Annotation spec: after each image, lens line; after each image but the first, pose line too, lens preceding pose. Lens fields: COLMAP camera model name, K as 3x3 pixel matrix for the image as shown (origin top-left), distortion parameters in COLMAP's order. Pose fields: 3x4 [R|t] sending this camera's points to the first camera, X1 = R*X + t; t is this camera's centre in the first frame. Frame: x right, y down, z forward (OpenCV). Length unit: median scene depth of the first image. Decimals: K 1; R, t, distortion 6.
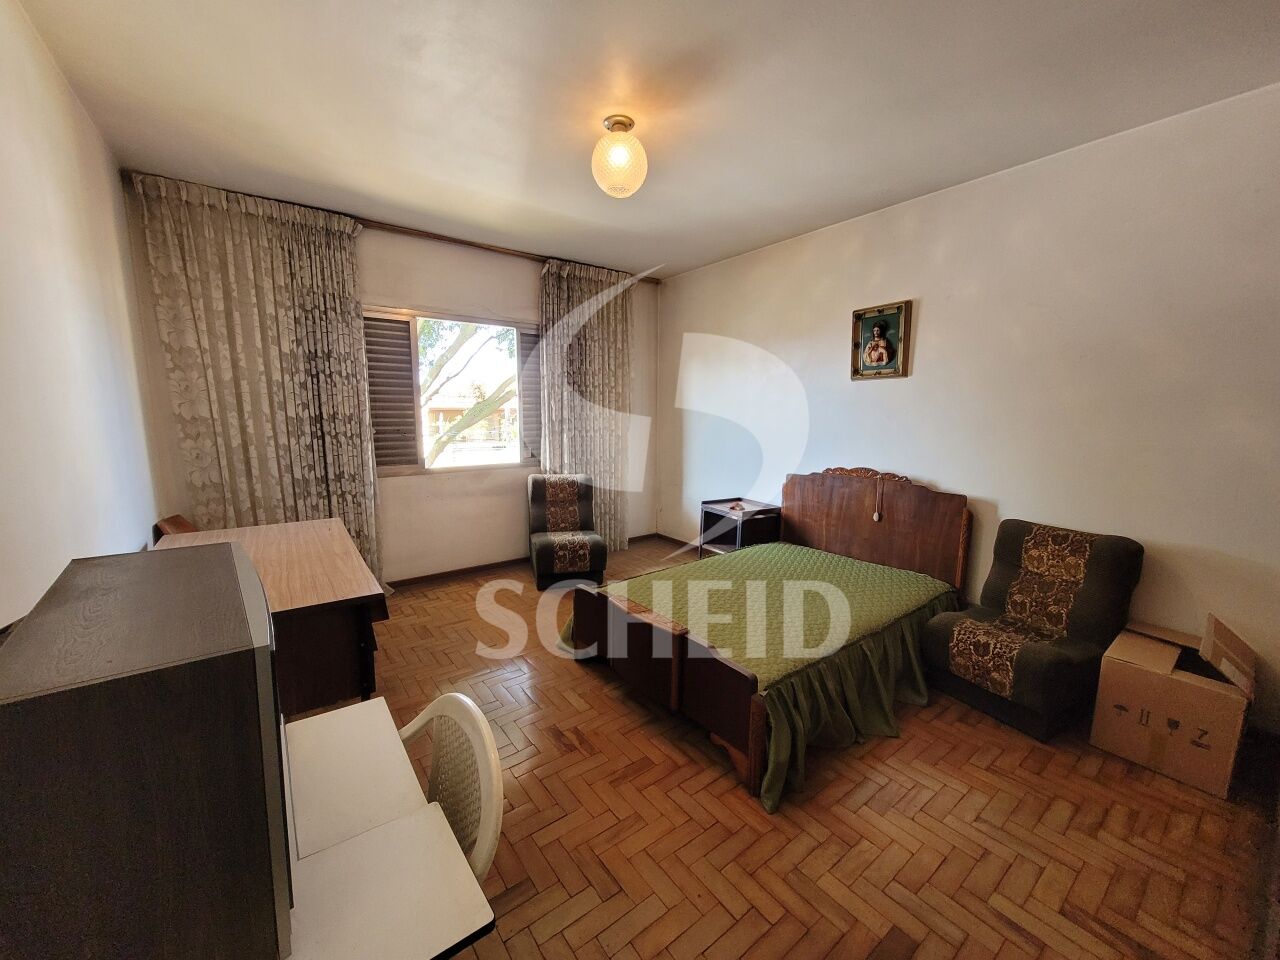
lens RADIAL K [[498.4, 0, 644.0], [0, 498.4, 482.1], [0, 0, 1]] dist [-0.001806, -0.000314]
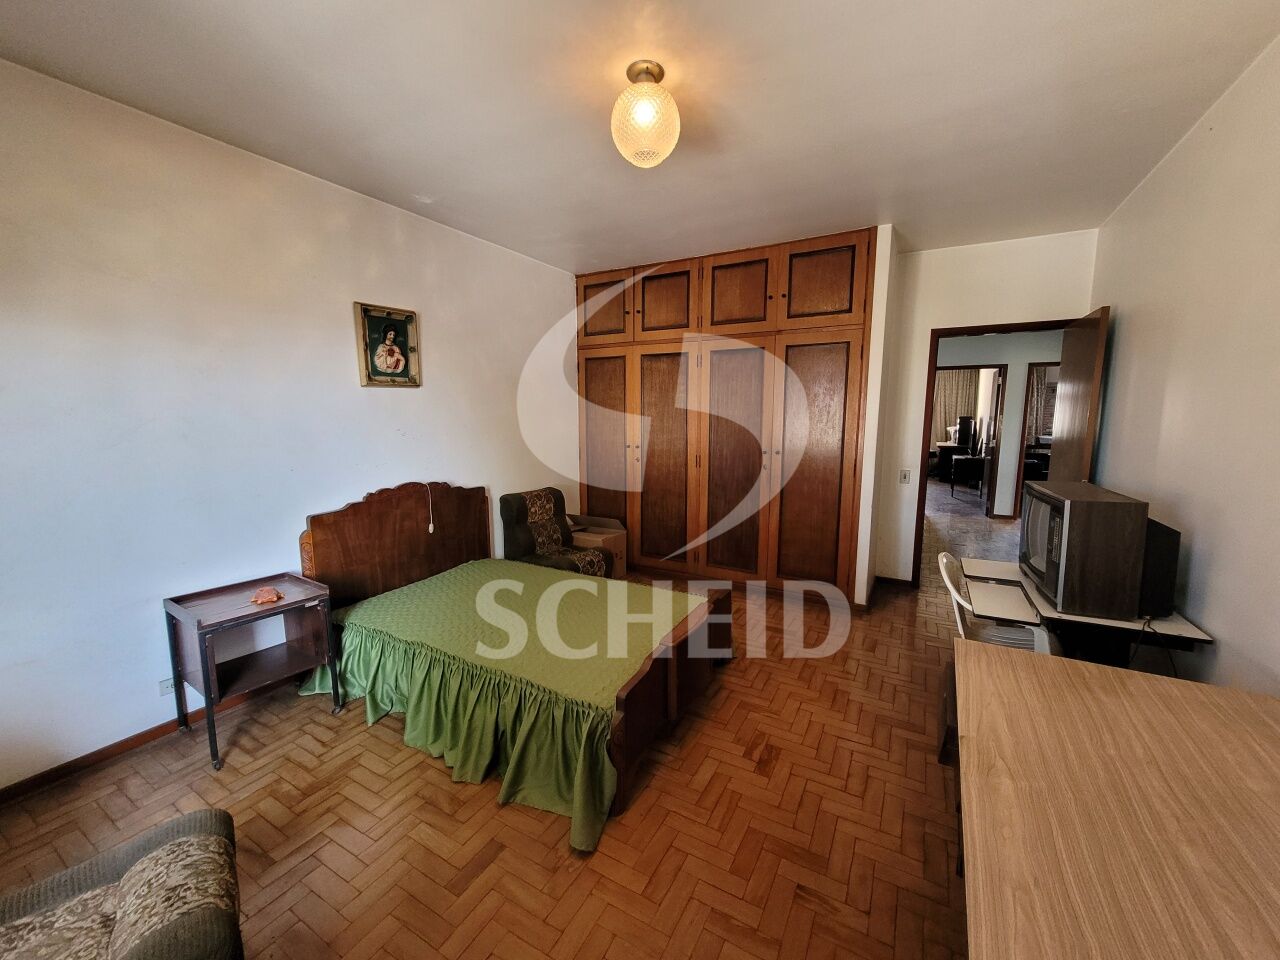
lens RADIAL K [[498.4, 0, 644.0], [0, 498.4, 482.1], [0, 0, 1]] dist [-0.001806, -0.000314]
pose [[-0.393539, -0.138371, 0.908835, -0.588152], [0.130700, 0.970144, 0.204300, -0.167080], [-0.909970, 0.199185, -0.363704, 0.966429]]
